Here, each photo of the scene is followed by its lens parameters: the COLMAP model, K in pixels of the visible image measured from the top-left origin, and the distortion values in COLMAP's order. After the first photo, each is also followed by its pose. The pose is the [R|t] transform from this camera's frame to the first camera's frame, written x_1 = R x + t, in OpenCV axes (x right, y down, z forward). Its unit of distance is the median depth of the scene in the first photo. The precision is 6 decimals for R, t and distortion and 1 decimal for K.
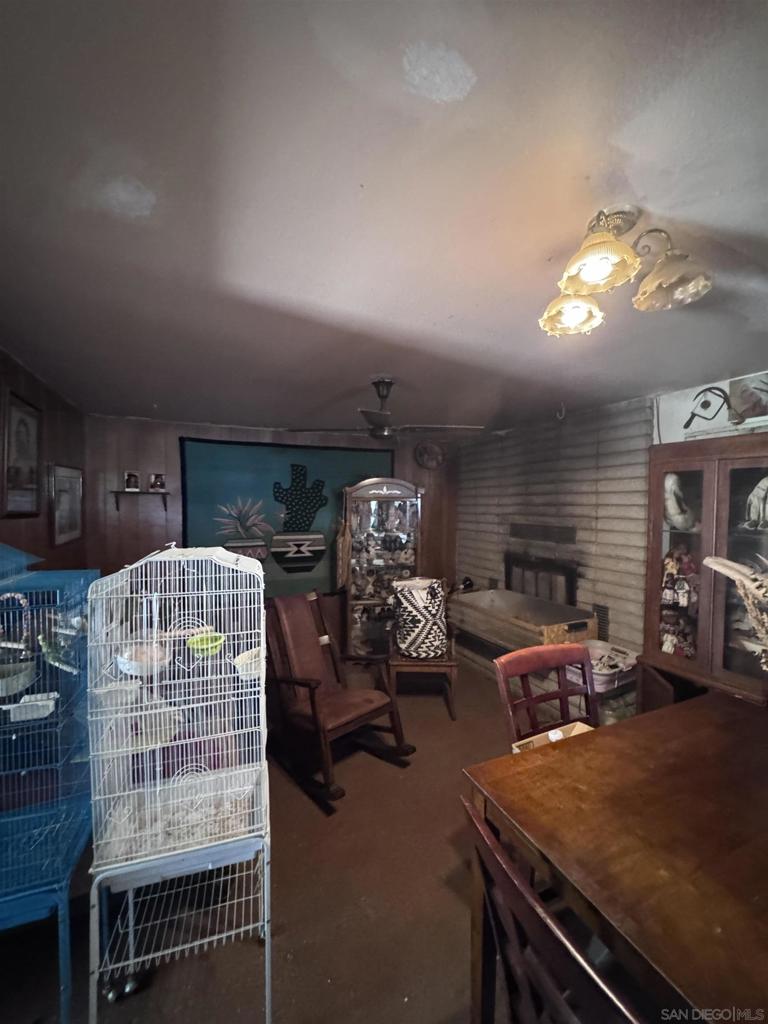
lens RADIAL K [[413.8, 0, 384.7], [0, 413.8, 513.4], [0, 0, 1]] dist [-0.002182, -0.000282]
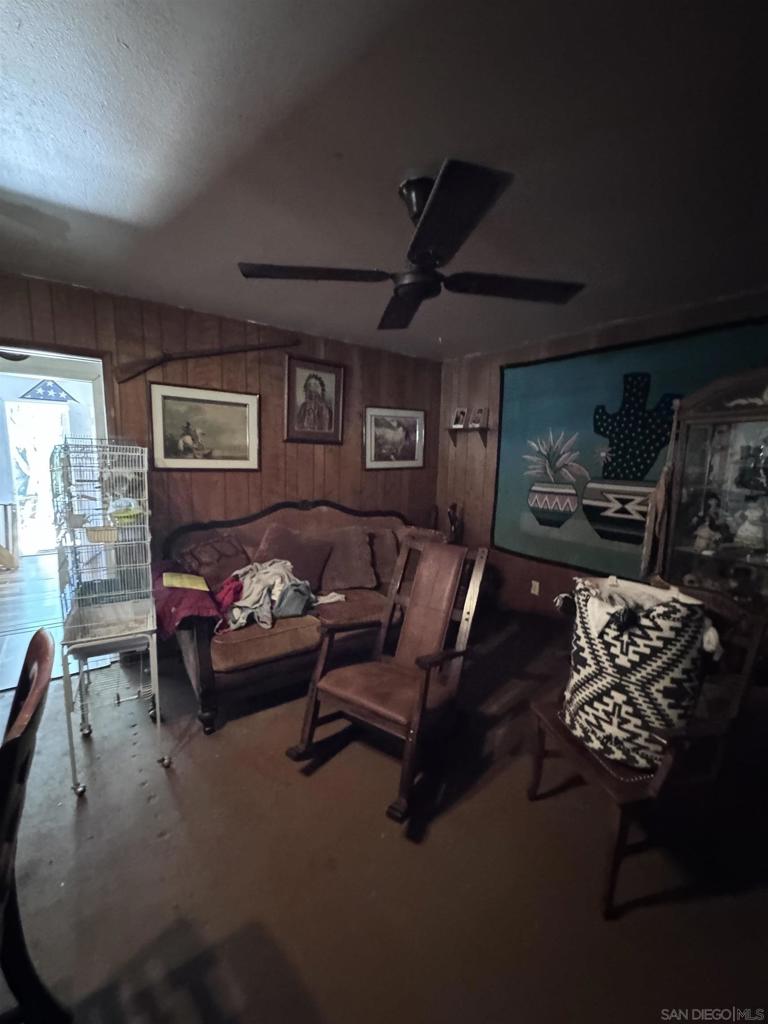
lens RADIAL K [[413.8, 0, 383.0], [0, 413.8, 513.3], [0, 0, 1]] dist [-0.002182, -0.000282]
pose [[0.211684, 0.138579, -0.967464, 0.364231], [-0.042561, 0.990264, 0.132533, 0.027555], [0.976411, 0.013121, 0.215521, 0.513565]]
